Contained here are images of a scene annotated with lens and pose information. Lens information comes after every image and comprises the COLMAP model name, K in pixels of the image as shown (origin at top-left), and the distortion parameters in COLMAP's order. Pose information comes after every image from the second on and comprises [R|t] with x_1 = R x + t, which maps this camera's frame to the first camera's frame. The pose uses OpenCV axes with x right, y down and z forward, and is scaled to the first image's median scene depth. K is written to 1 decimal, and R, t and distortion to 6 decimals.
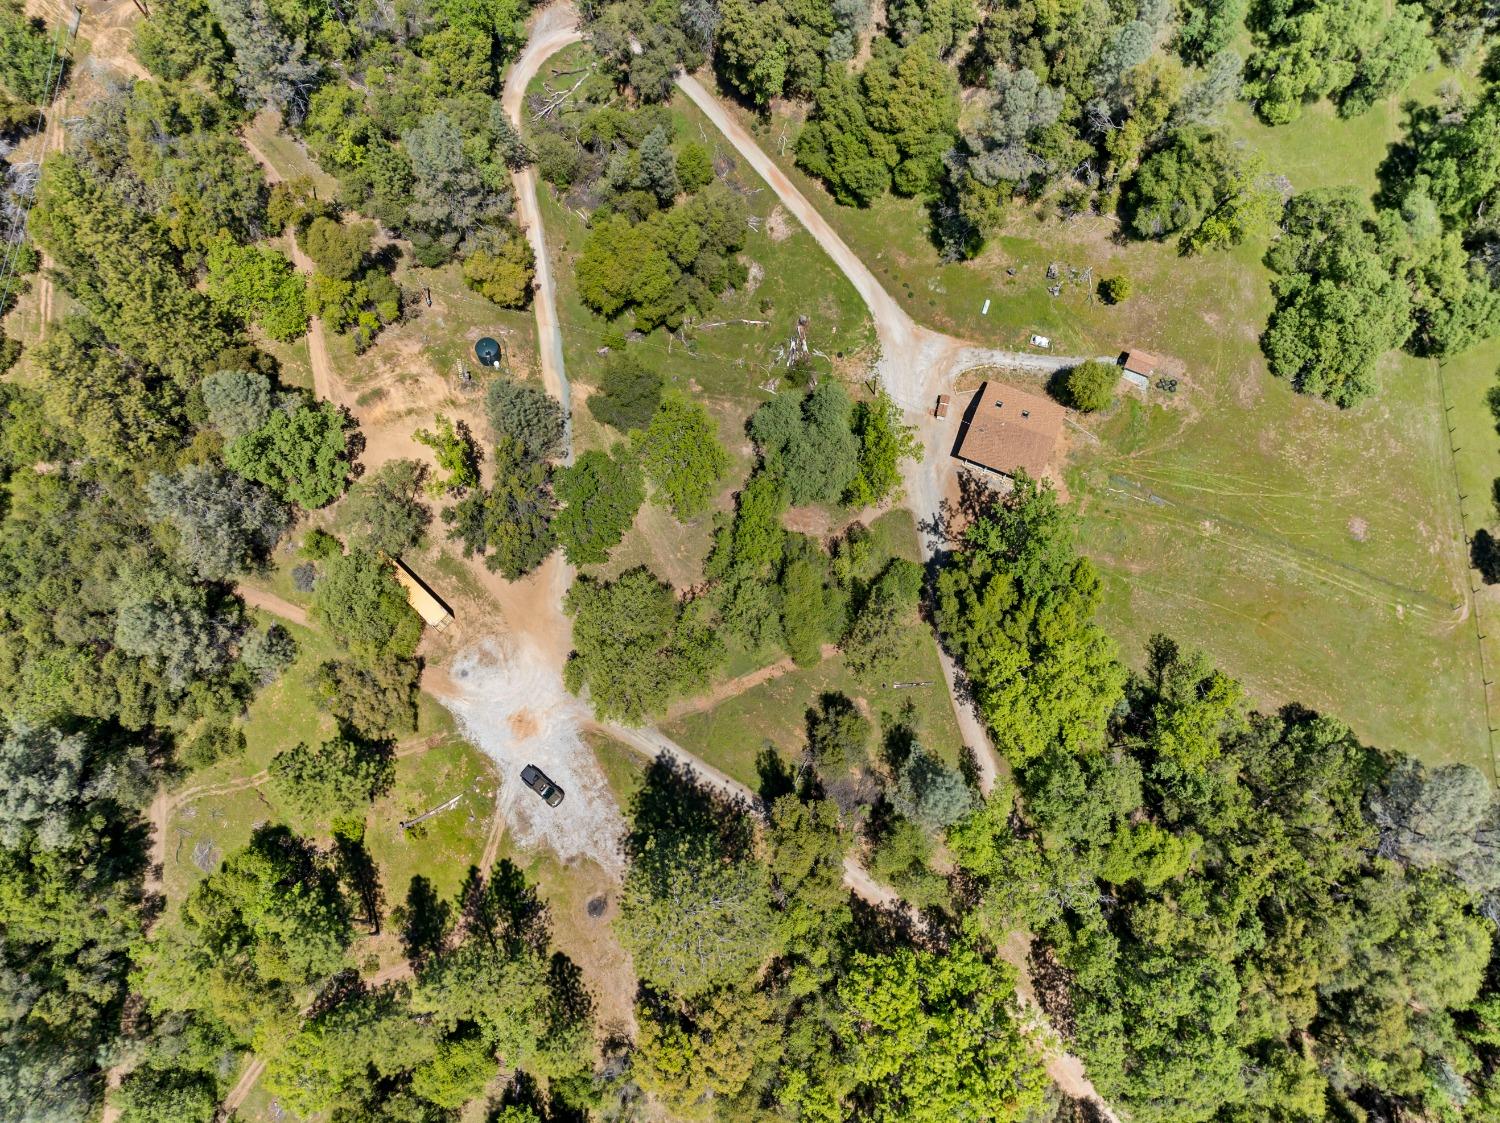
lens RADIAL K [[1046.0, 0, 747.3], [0, 1046.0, 564.7], [0, 0, 1]] dist [-0.005919, -0.002537]
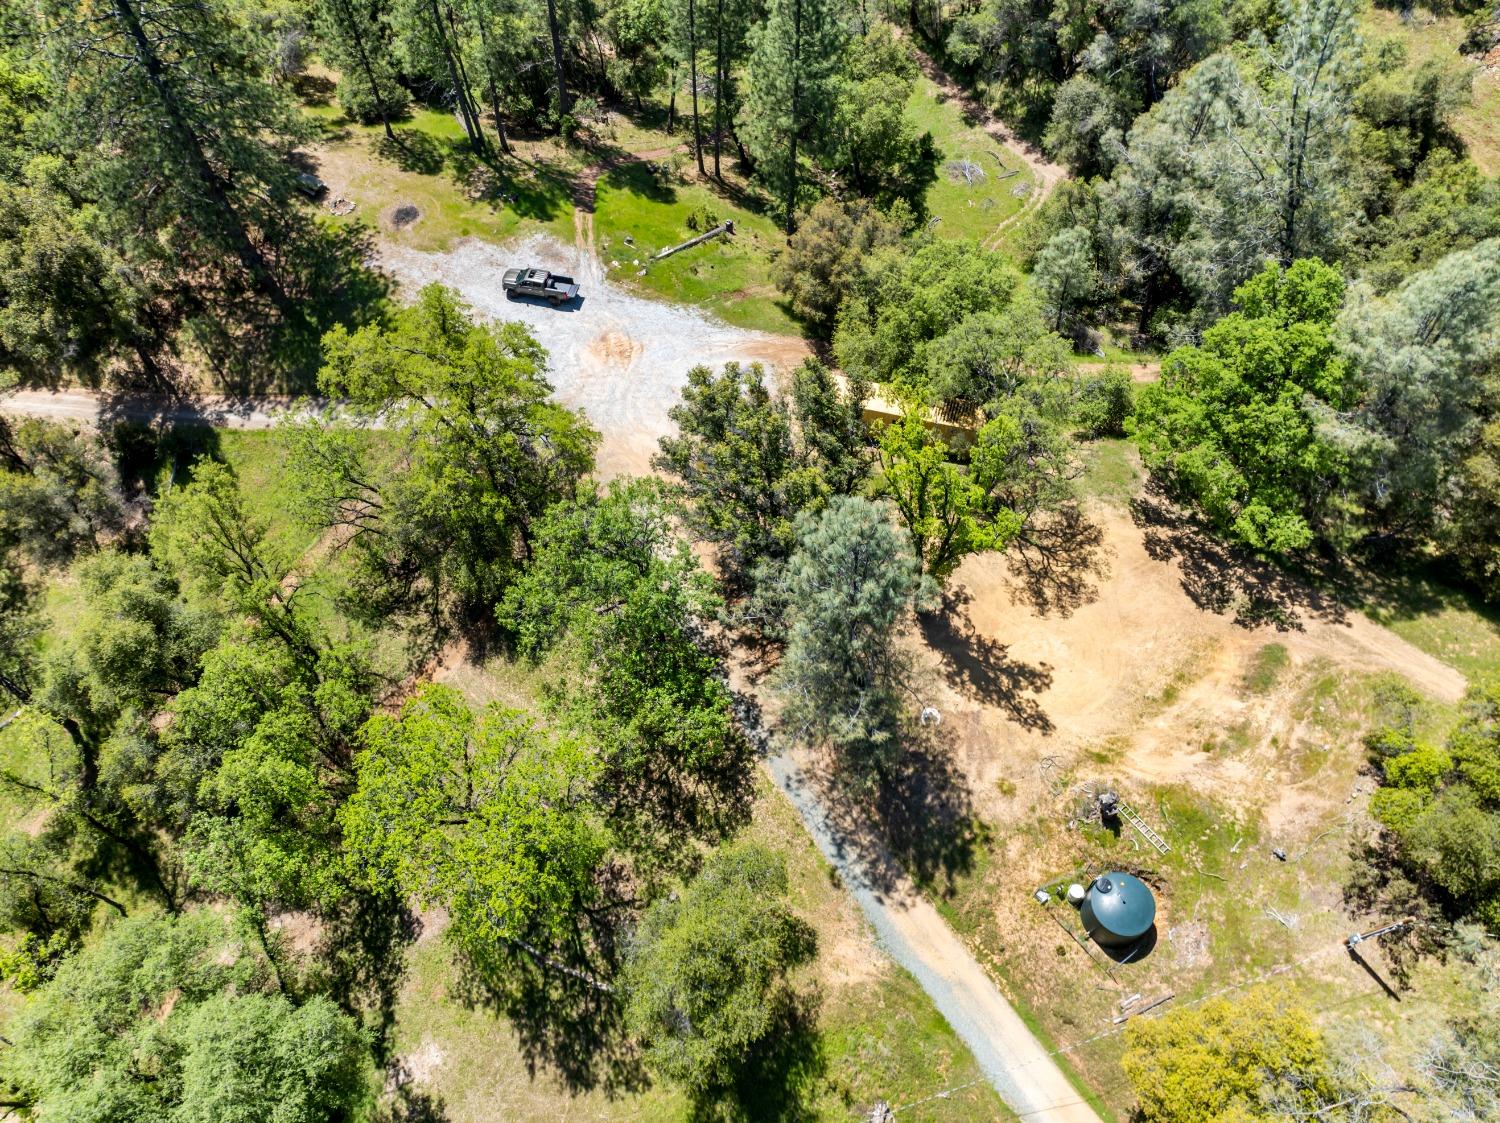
lens RADIAL K [[1046.0, 0, 747.3], [0, 1046.0, 564.7], [0, 0, 1]] dist [-0.005919, -0.002537]
pose [[-0.904093, 0.379173, -0.197091, -0.104767], [-0.388614, -0.537665, 0.748262, -0.360358], [0.177752, 0.753090, 0.633451, 0.652552]]
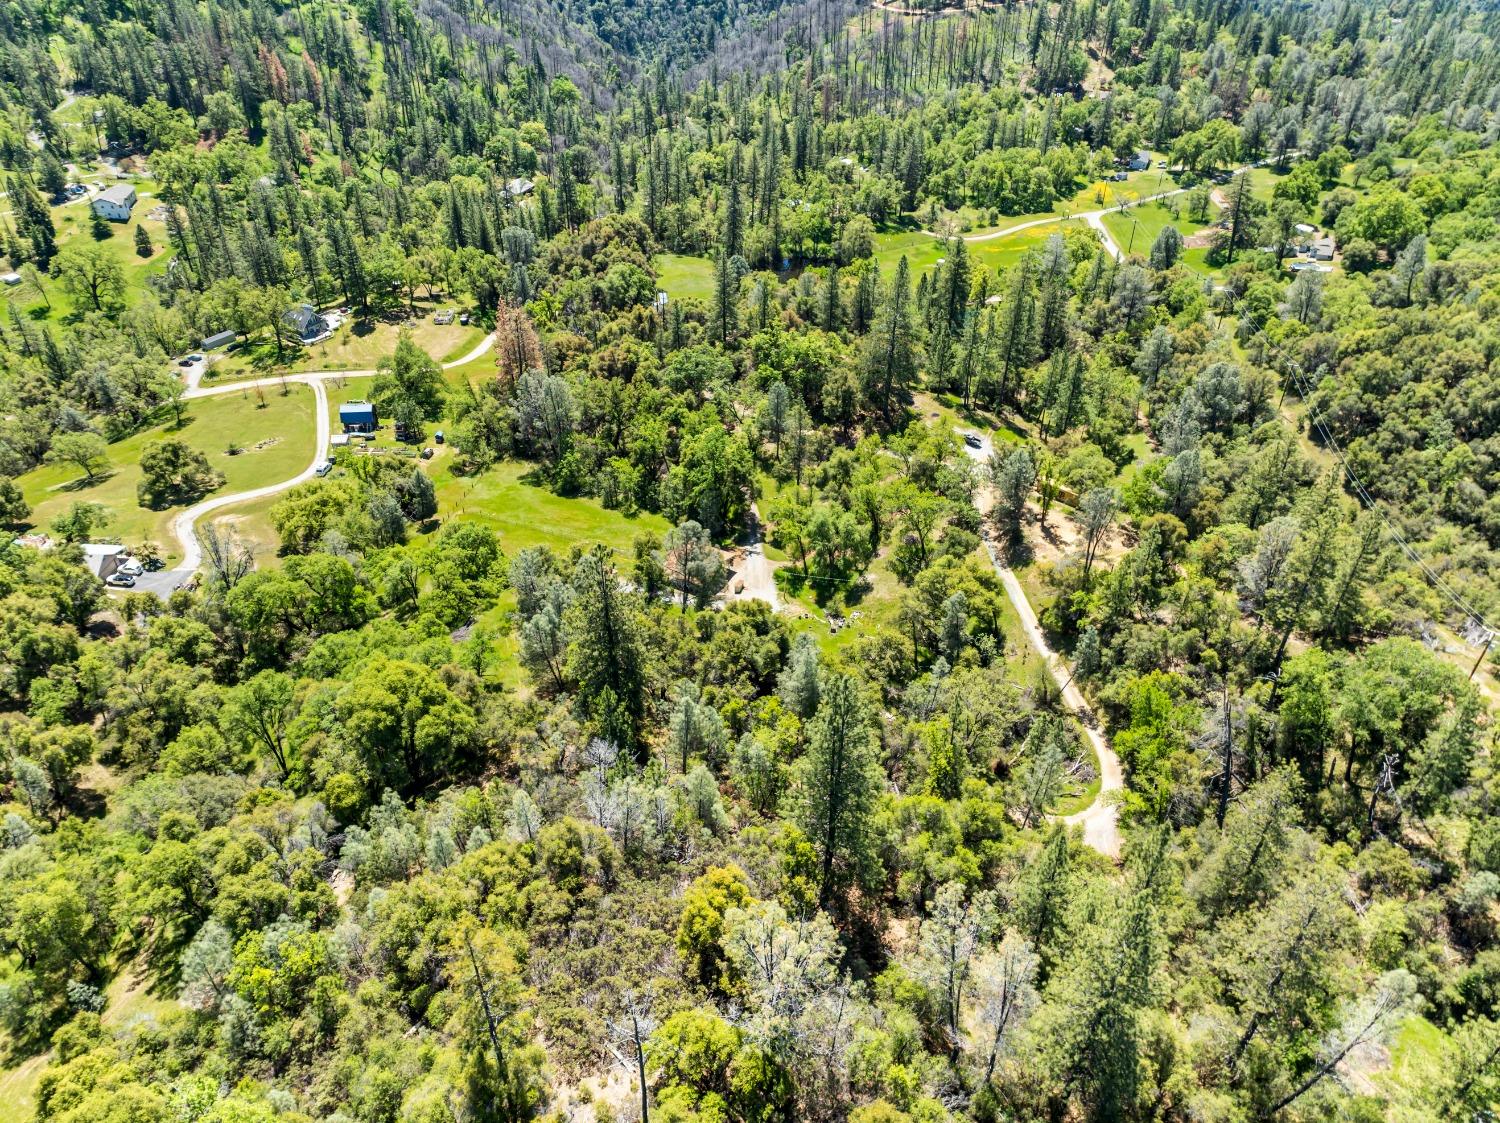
lens RADIAL K [[1046.0, 0, 747.3], [0, 1046.0, 564.7], [0, 0, 1]] dist [-0.005919, -0.002537]
pose [[-0.997461, -0.017987, 0.068901, 0.079899], [0.071158, -0.288778, 0.954748, -1.591510], [0.002724, 0.957227, 0.289325, 0.565224]]
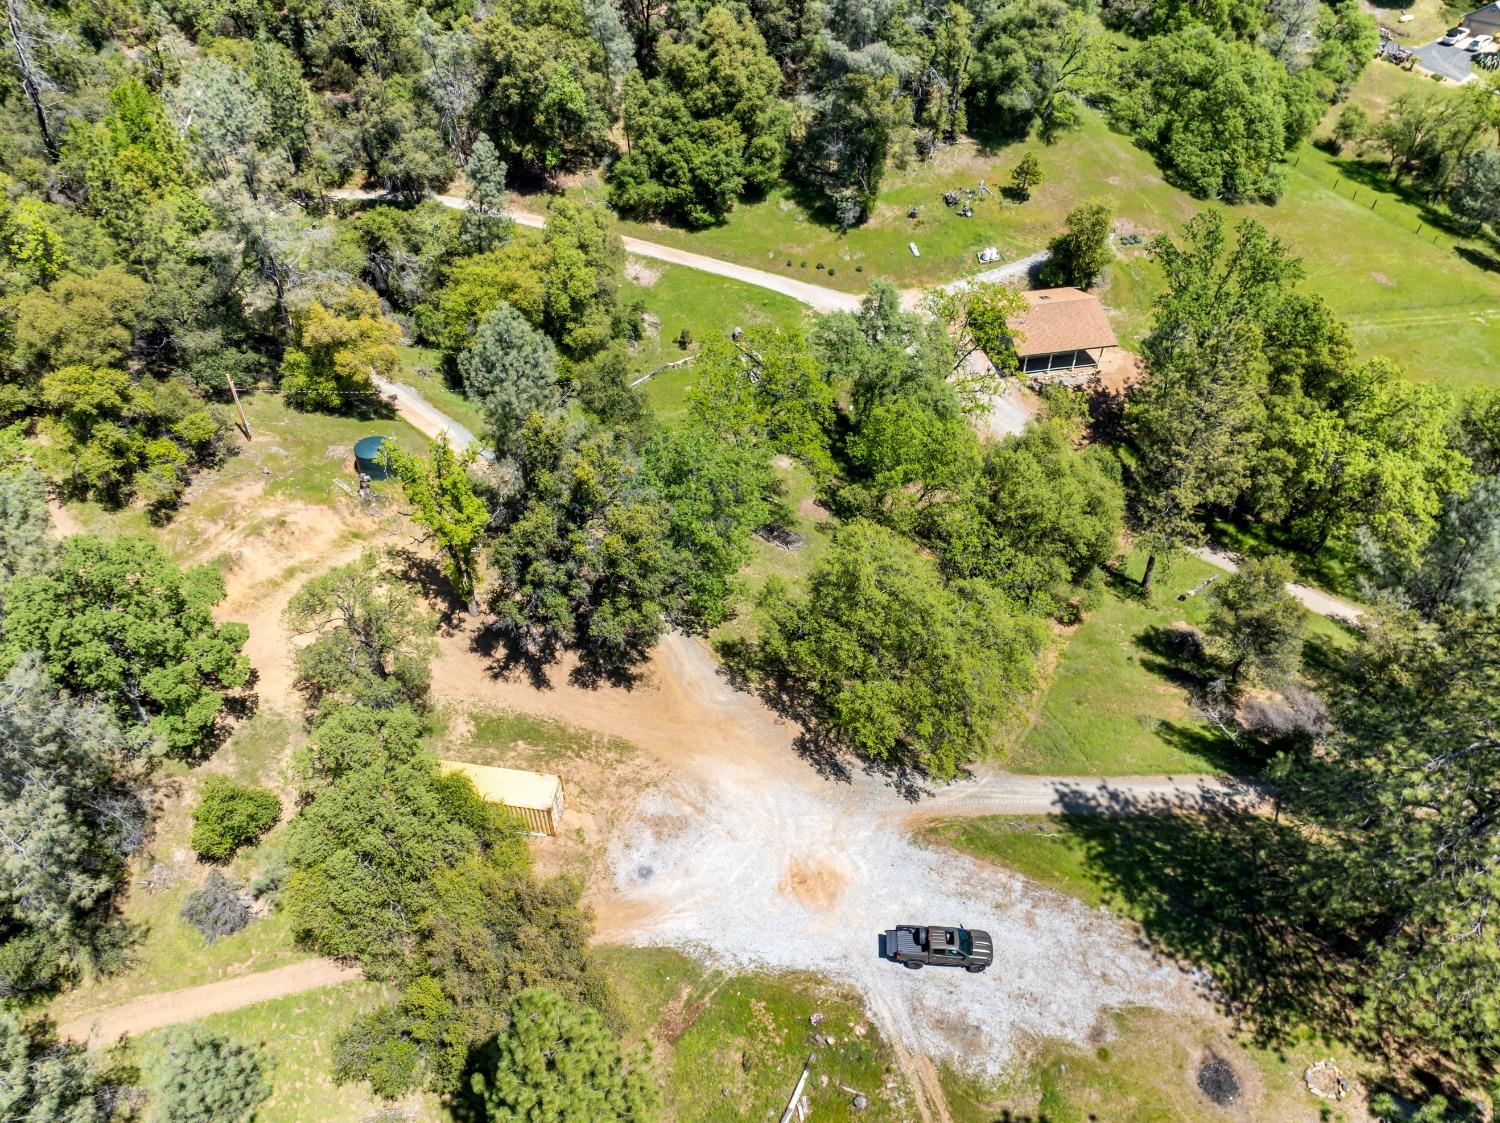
lens RADIAL K [[1046.0, 0, 747.3], [0, 1046.0, 564.7], [0, 0, 1]] dist [-0.005919, -0.002537]
pose [[0.820458, -0.383959, 0.423585, -0.351850], [0.535388, 0.775884, -0.333712, 0.166294], [-0.200521, 0.500579, 0.842147, 0.467545]]
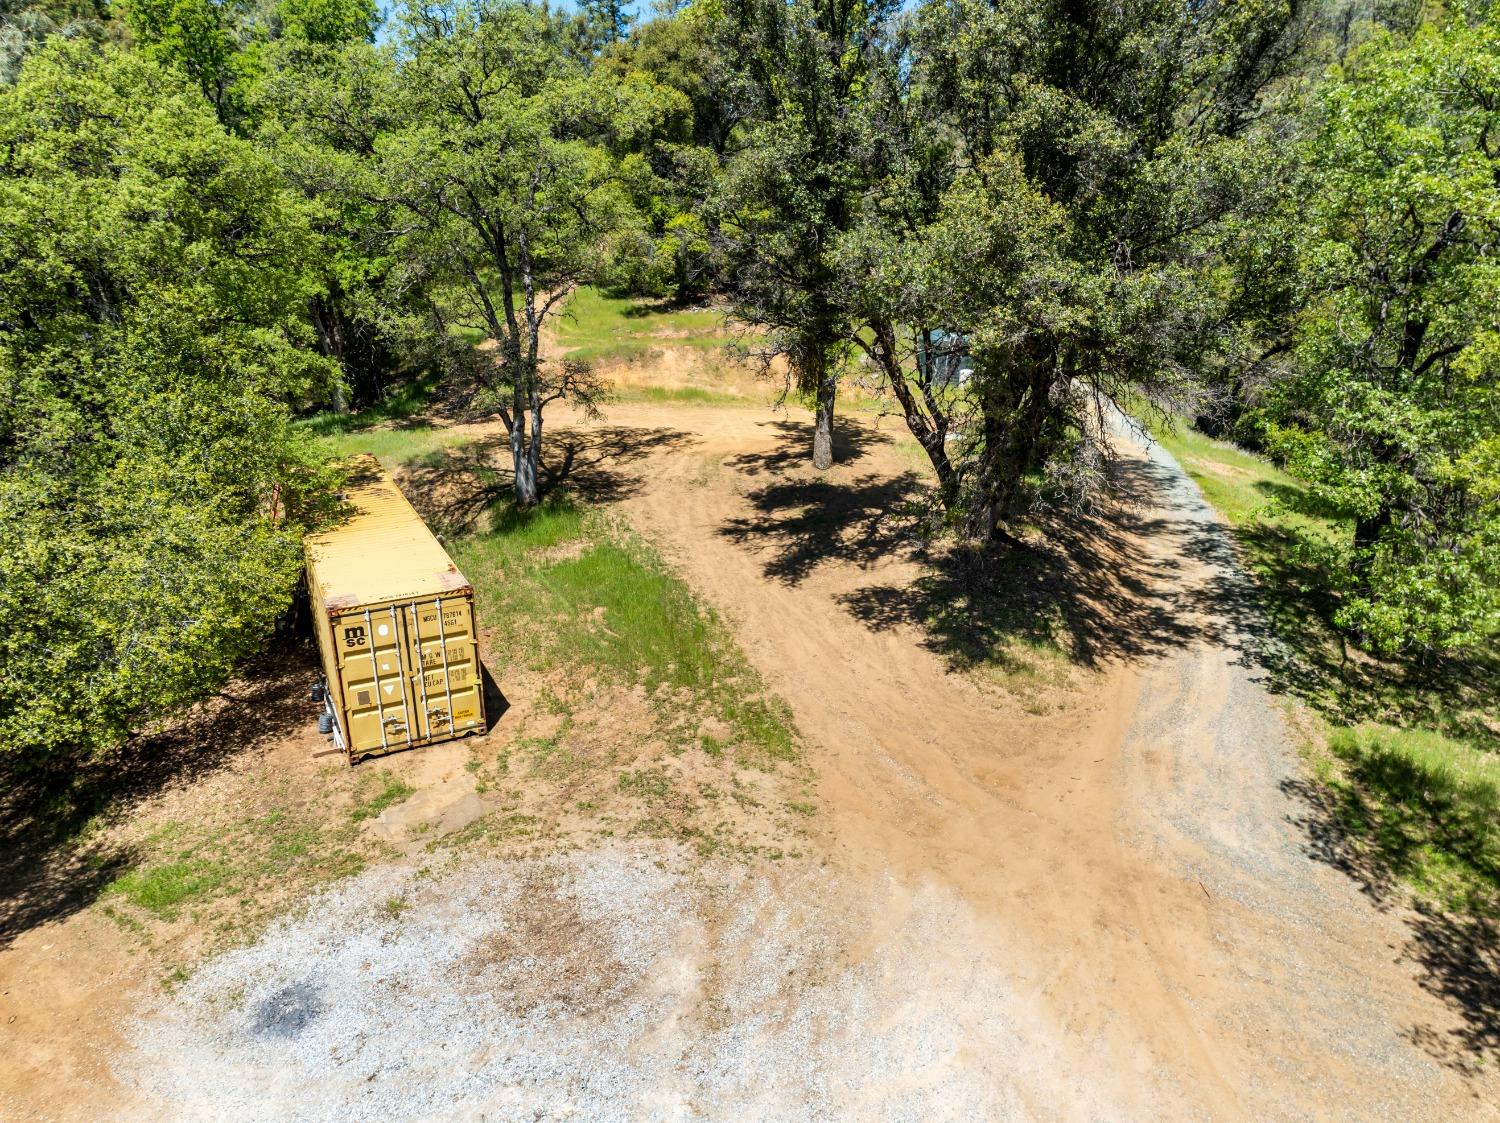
lens RADIAL K [[1046.0, 0, 747.3], [0, 1046.0, 564.7], [0, 0, 1]] dist [-0.005919, -0.002537]
pose [[0.935579, 0.114188, -0.334144, -0.184232], [-0.336500, 0.575161, -0.745625, 0.128008], [0.107045, 0.810031, 0.576533, 0.837707]]
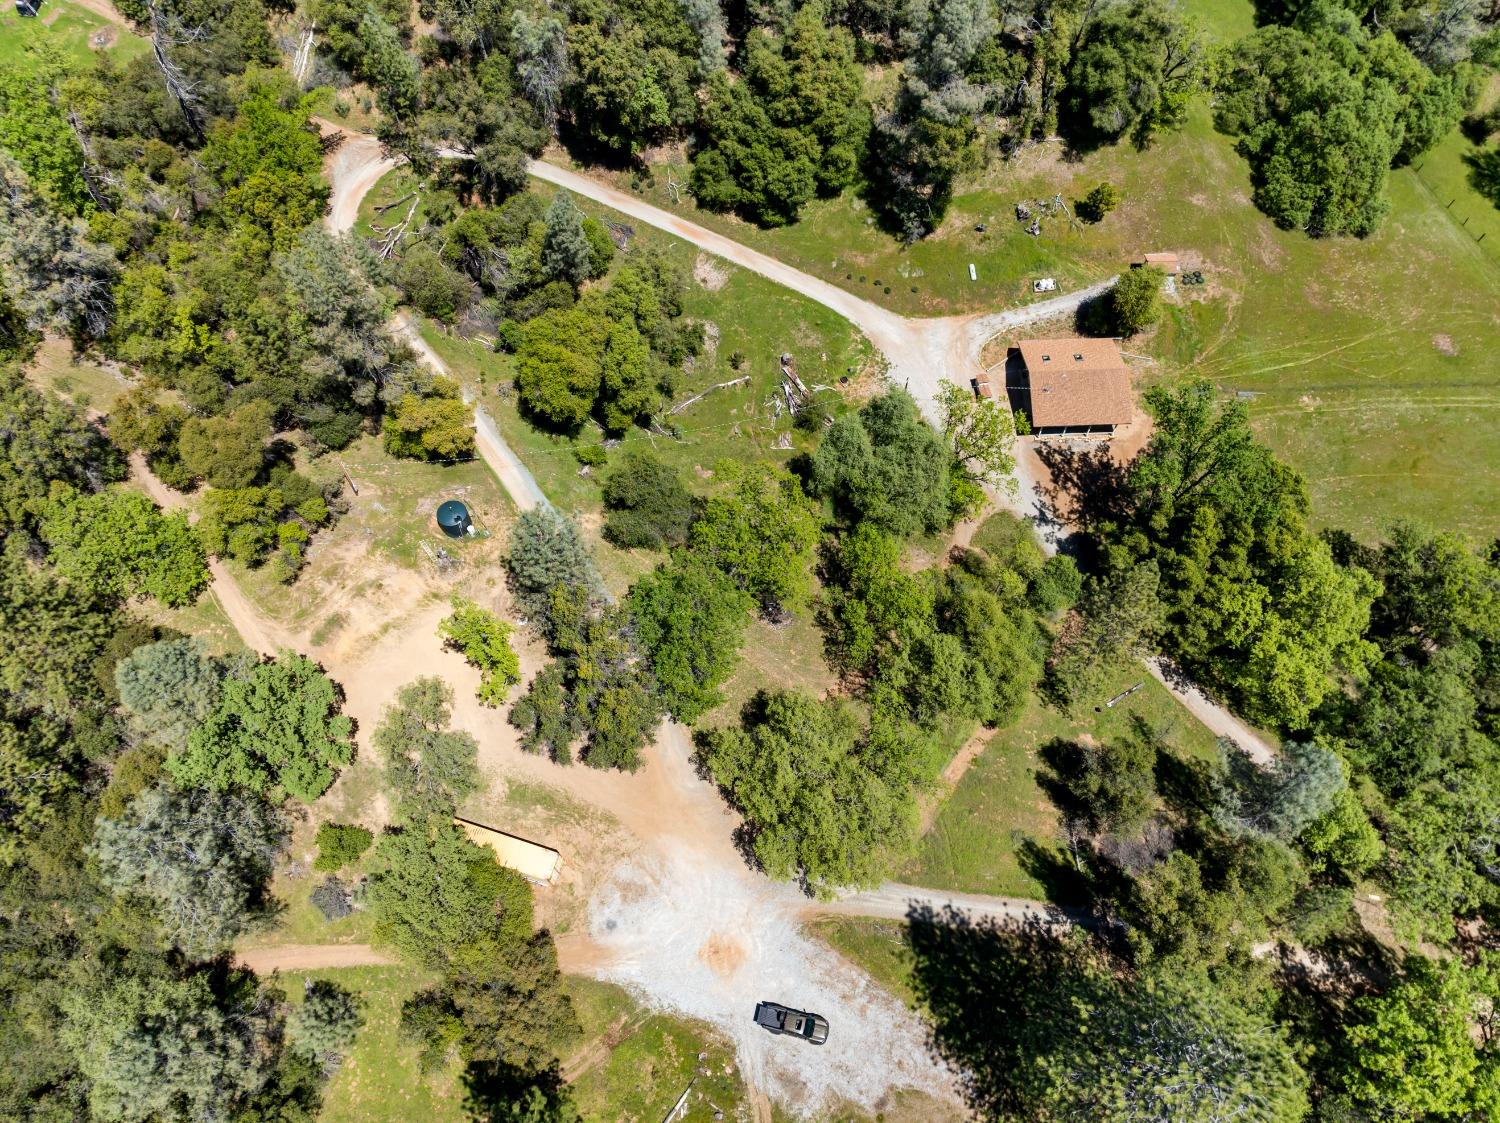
lens RADIAL K [[1046.0, 0, 747.3], [0, 1046.0, 564.7], [0, 0, 1]] dist [-0.005919, -0.002537]
pose [[0.905478, -0.374856, 0.198978, -0.217413], [0.402207, 0.907585, -0.120495, 0.004721], [-0.135421, 0.189136, 0.972568, 0.233571]]
